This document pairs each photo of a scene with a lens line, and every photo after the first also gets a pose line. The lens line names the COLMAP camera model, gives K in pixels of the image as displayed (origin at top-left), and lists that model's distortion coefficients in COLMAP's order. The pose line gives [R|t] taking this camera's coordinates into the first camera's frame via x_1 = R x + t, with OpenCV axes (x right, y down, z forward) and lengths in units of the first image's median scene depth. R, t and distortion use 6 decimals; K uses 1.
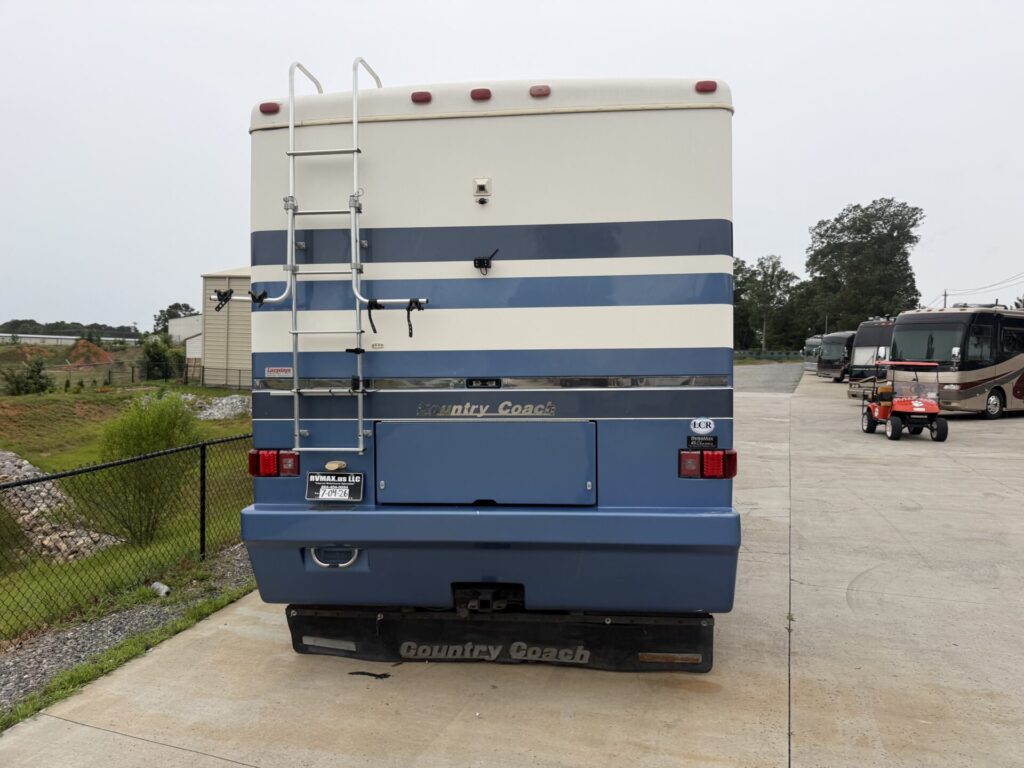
lens RADIAL K [[693.3, 0, 512.0], [0, 693.3, 384.0], [0, 0, 1]] dist [0.068279, -0.047128]
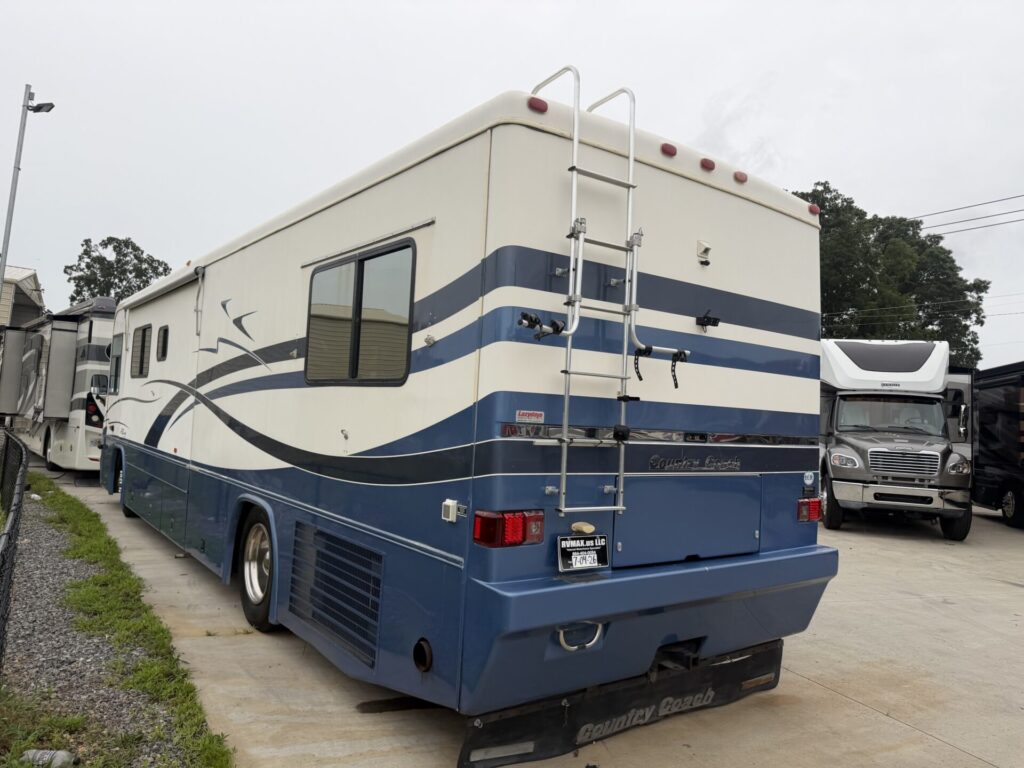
lens RADIAL K [[750.5, 0, 513.3], [0, 750.5, 360.1], [0, 0, 1]] dist [0.031324, -0.004730]
pose [[0.716818, 0.096263, 0.690583, -1.002653], [-0.049599, 0.994955, -0.087207, -0.004862], [-0.695494, 0.028259, 0.717976, 0.390125]]
